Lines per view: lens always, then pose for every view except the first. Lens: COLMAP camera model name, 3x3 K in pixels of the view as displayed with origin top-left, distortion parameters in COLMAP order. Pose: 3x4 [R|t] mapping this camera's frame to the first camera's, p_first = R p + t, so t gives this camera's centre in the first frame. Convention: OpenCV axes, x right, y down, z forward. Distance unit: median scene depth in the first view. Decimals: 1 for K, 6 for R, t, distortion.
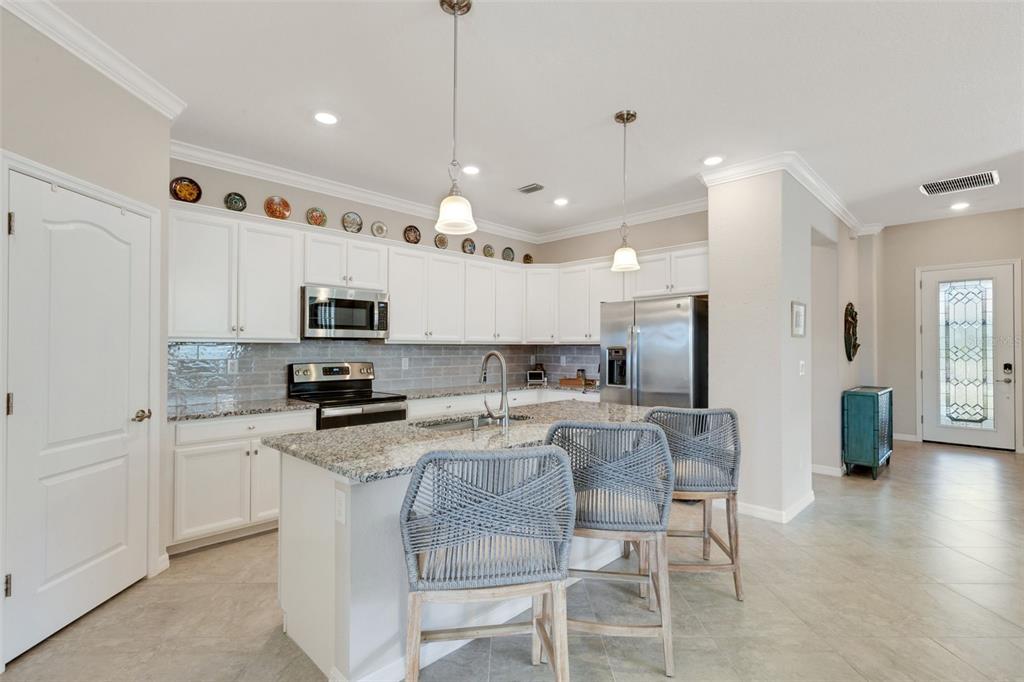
lens RADIAL K [[488.2, 0, 491.7], [0, 488.2, 342.0], [0, 0, 1]] dist [-0.003079, -0.000572]
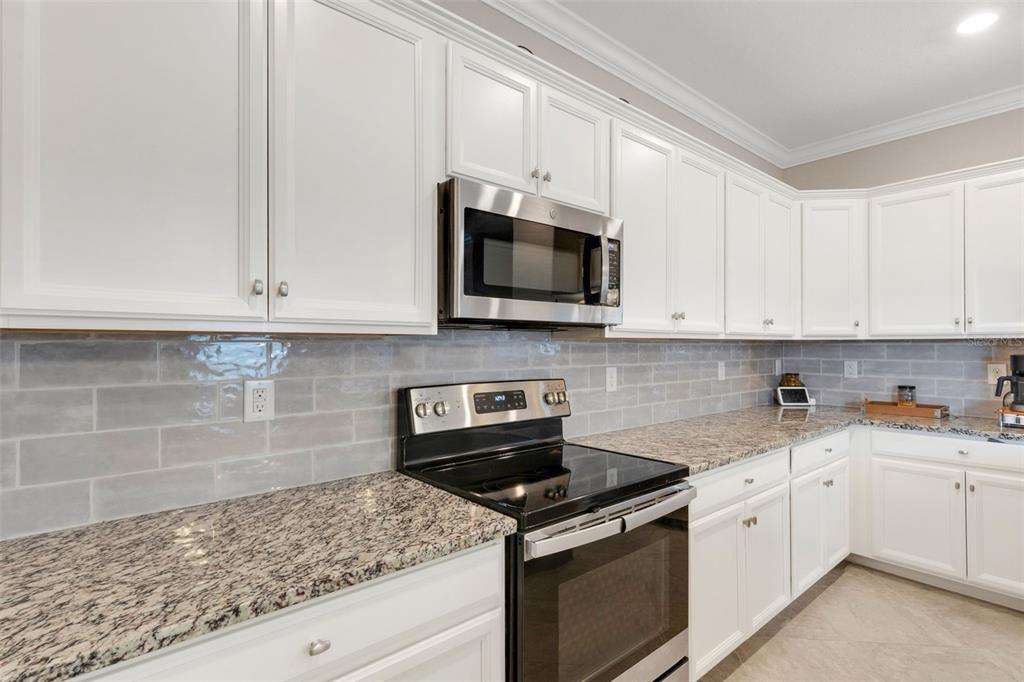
lens RADIAL K [[475.7, 0, 512.0], [0, 475.7, 341.0], [0, 0, 1]] dist [0.002625, 0.000197]
pose [[0.999393, -0.003618, -0.034645, -0.306346], [0.003637, 0.999993, 0.000497, 0.006192], [0.034643, -0.000622, 0.999400, 0.605001]]
